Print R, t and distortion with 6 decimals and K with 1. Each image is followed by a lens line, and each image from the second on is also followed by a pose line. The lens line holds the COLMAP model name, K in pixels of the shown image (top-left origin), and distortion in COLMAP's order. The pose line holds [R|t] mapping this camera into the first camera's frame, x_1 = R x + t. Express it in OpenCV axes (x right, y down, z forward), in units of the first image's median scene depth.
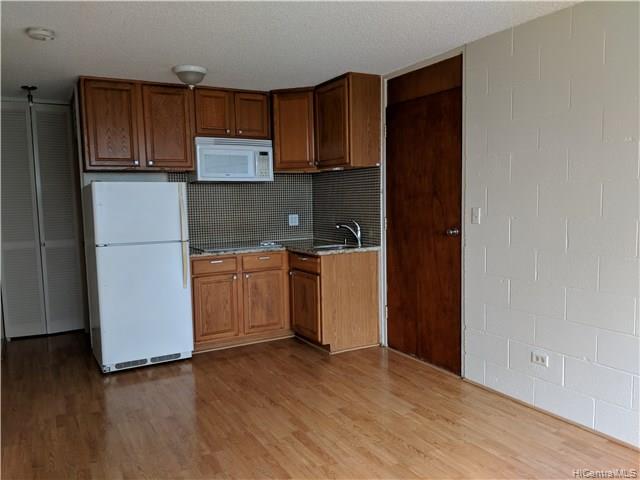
lens RADIAL K [[515.5, 0, 326.9], [0, 515.5, 246.6], [0, 0, 1]] dist [0.070651, -0.129501]
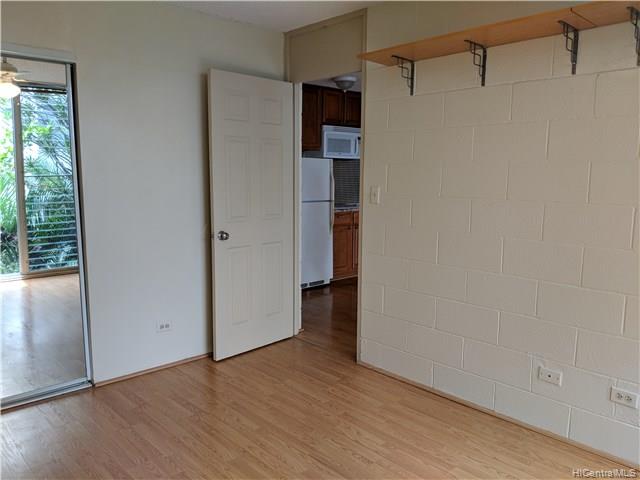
lens RADIAL K [[515.5, 0, 305.5], [0, 515.5, 252.7], [0, 0, 1]] dist [0.070651, -0.129501]
pose [[0.976523, -0.005715, 0.215336, -0.613139], [-0.006171, 0.998496, 0.054483, 0.051399], [-0.215323, -0.054532, 0.975019, -0.347444]]
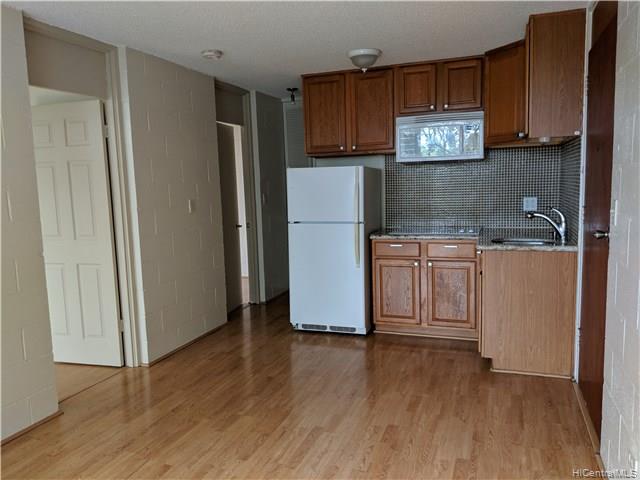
lens RADIAL K [[515.5, 0, 313.0], [0, 515.5, 247.1], [0, 0, 1]] dist [0.070651, -0.129501]
pose [[0.644479, 0.098775, -0.758215, 0.429164], [-0.055288, 0.995045, 0.082633, -0.040255], [0.762620, -0.011335, 0.646747, 0.245805]]
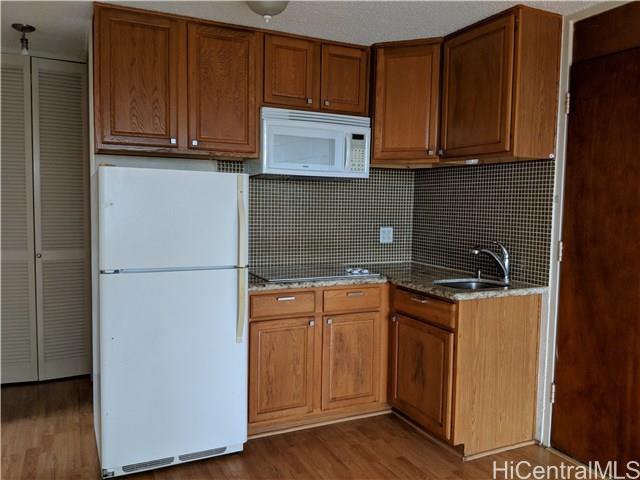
lens RADIAL K [[515.5, 0, 322.5], [0, 515.5, 237.8], [0, 0, 1]] dist [0.070651, -0.129501]
pose [[0.997286, 0.042421, -0.060179, -0.134482], [-0.043978, 0.998725, -0.024796, -0.033054], [0.059050, 0.027375, 0.997880, 0.361802]]
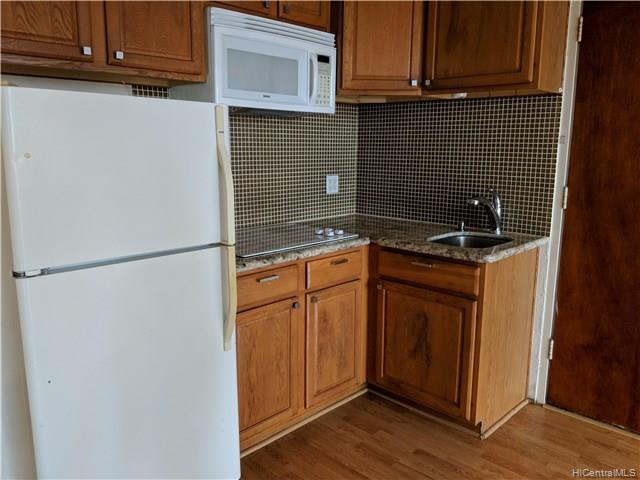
lens RADIAL K [[515.5, 0, 323.4], [0, 515.5, 237.6], [0, 0, 1]] dist [0.070651, -0.129501]
pose [[0.956685, -0.023957, 0.290139, -0.305422], [0.000038, 0.996619, 0.082167, -0.048485], [-0.291126, -0.078597, 0.953451, 0.536087]]
